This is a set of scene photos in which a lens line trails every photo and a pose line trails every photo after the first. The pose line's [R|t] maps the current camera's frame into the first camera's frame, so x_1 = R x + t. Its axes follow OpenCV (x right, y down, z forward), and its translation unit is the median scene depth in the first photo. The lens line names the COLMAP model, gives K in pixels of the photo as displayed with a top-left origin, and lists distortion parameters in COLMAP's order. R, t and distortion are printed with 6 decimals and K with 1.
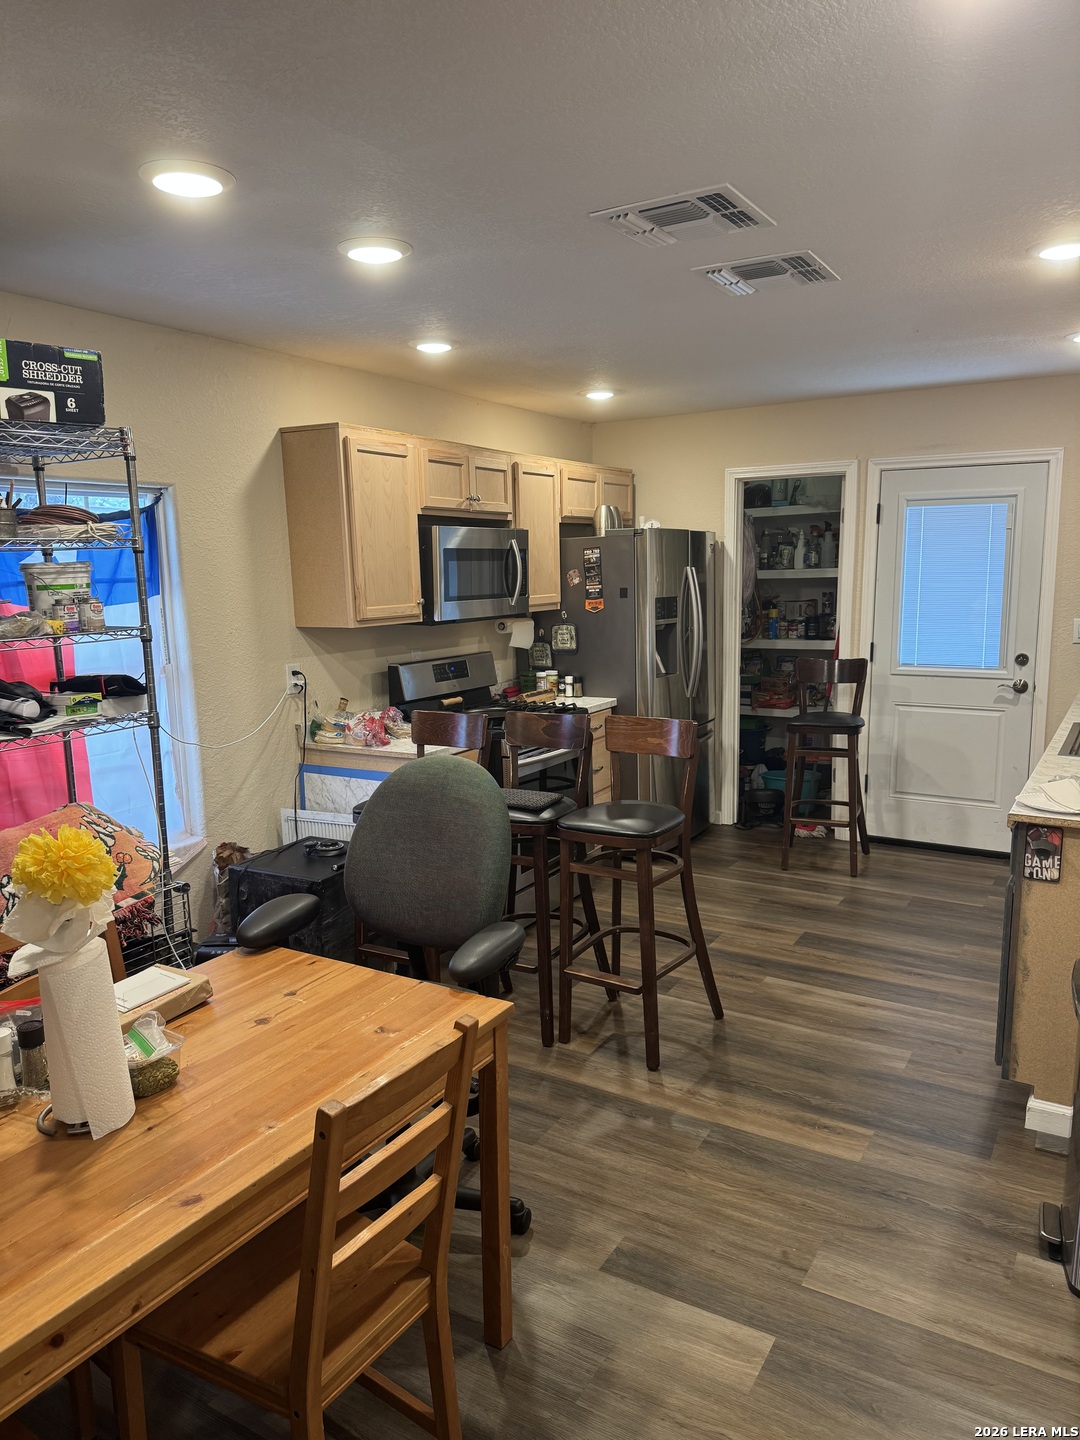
lens RADIAL K [[1005.3, 0, 539.7], [0, 1005.3, 729.3], [0, 0, 1]] dist [0.072393, -0.089331]
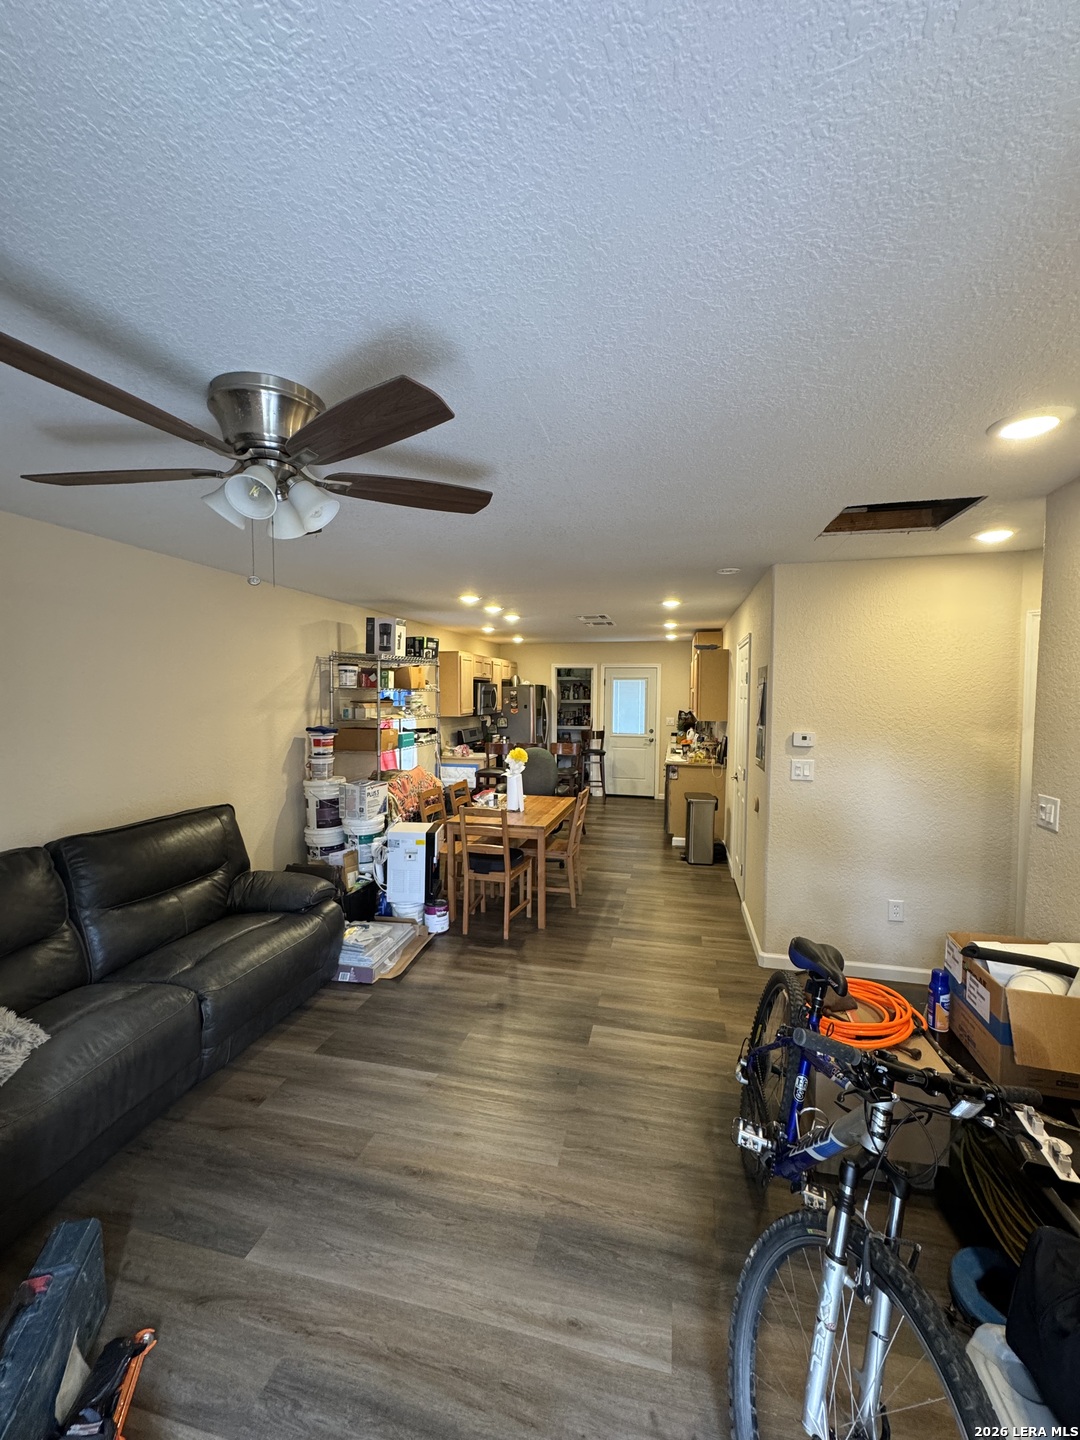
lens RADIAL K [[578.7, 0, 536.6], [0, 578.7, 718.7], [0, 0, 1]] dist [0.000428, 0.000656]
pose [[0.953926, 0.010108, 0.299871, -0.367539], [0.025785, 0.992973, -0.115496, 0.084656], [-0.298931, 0.117907, 0.946963, -0.532959]]
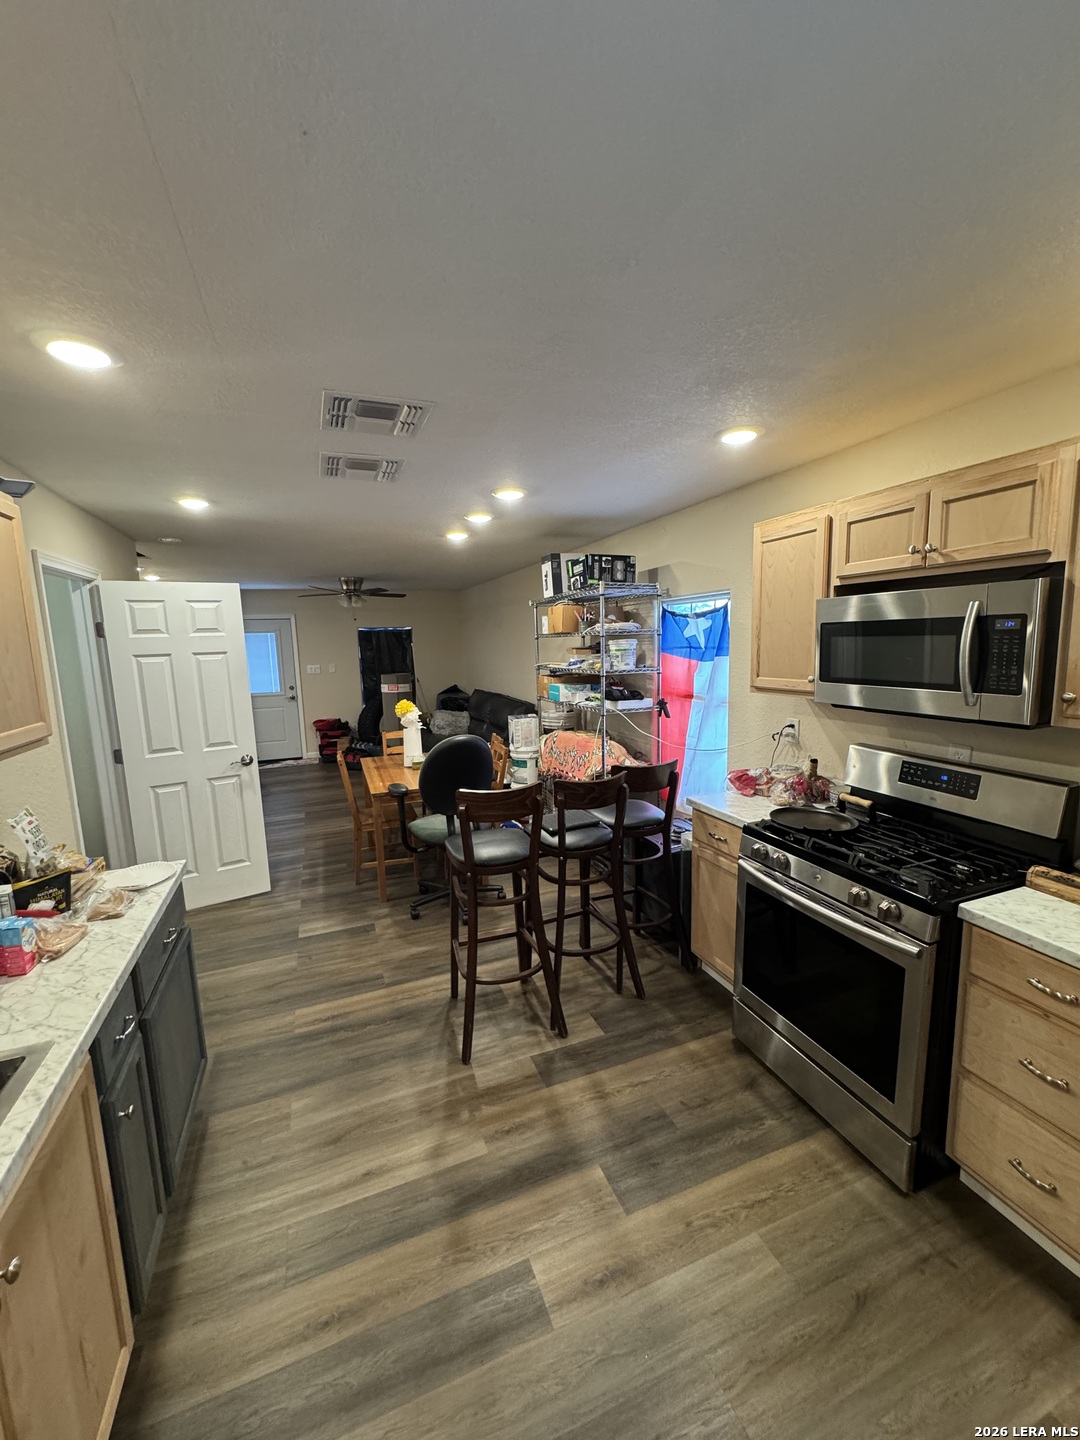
lens RADIAL K [[578.4, 0, 540.0], [0, 578.4, 720.0], [0, 0, 1]] dist [0.000720, -0.000069]
pose [[-0.610011, 0.142591, -0.779458, 0.381970], [-0.093583, 0.963827, 0.249558, -0.162249], [0.786848, 0.225177, -0.574601, 0.902186]]
